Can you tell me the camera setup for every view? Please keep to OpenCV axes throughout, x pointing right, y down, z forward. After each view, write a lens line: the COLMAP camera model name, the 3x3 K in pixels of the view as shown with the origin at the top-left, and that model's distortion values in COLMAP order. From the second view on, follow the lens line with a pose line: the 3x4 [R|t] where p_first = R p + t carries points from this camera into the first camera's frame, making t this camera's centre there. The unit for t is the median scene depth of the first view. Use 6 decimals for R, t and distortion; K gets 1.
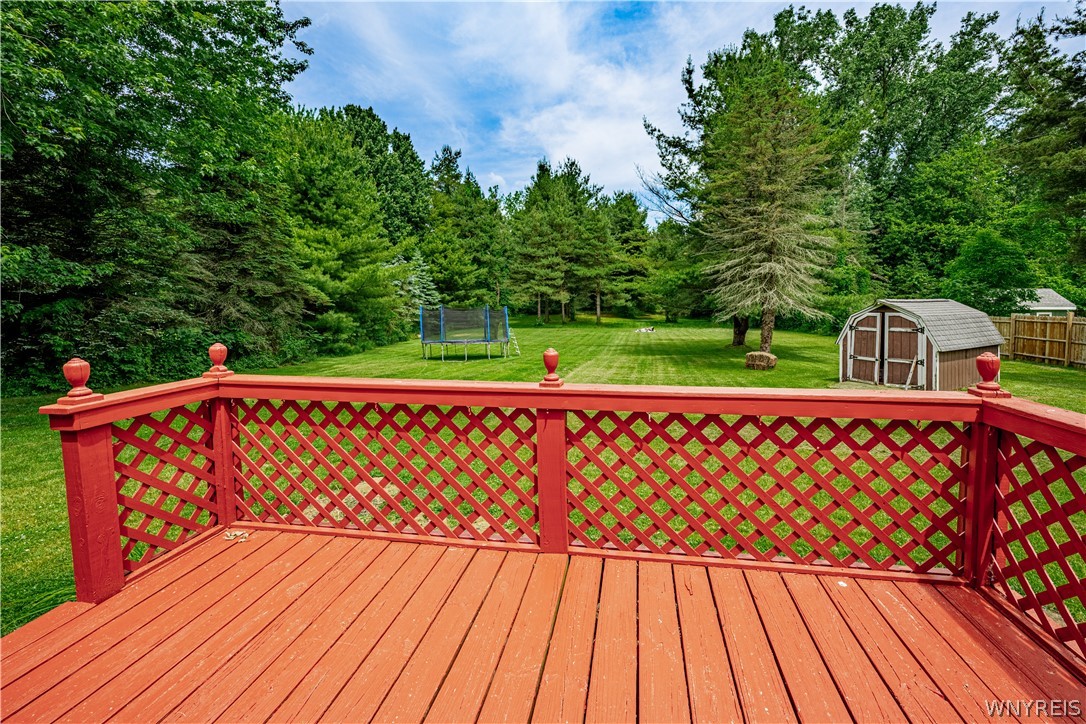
lens RADIAL K [[445.9, 0, 569.9], [0, 445.9, 322.2], [0, 0, 1]] dist [-0.001415, -0.000128]
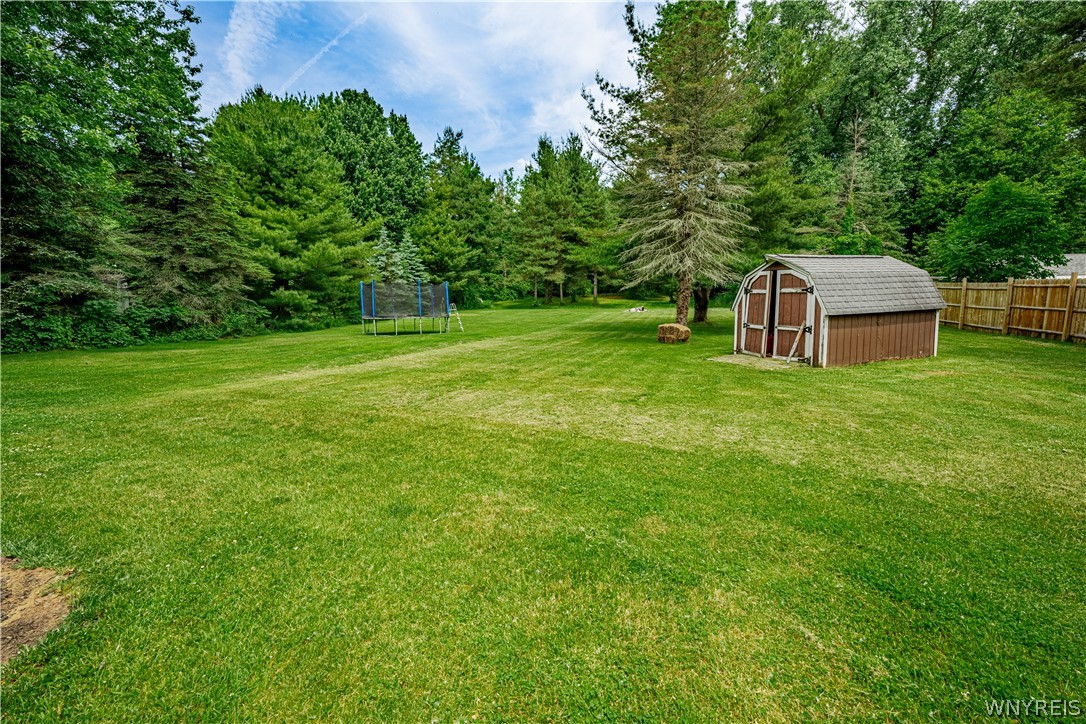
lens RADIAL K [[440.3, 0, 543.6], [0, 440.3, 340.1], [0, 0, 1]] dist [-0.001533, 0.000029]
pose [[0.989999, 0.005310, -0.140973, 0.119570], [0.005016, 0.997335, 0.072788, 0.013829], [0.140984, -0.072768, 0.987334, 0.036832]]
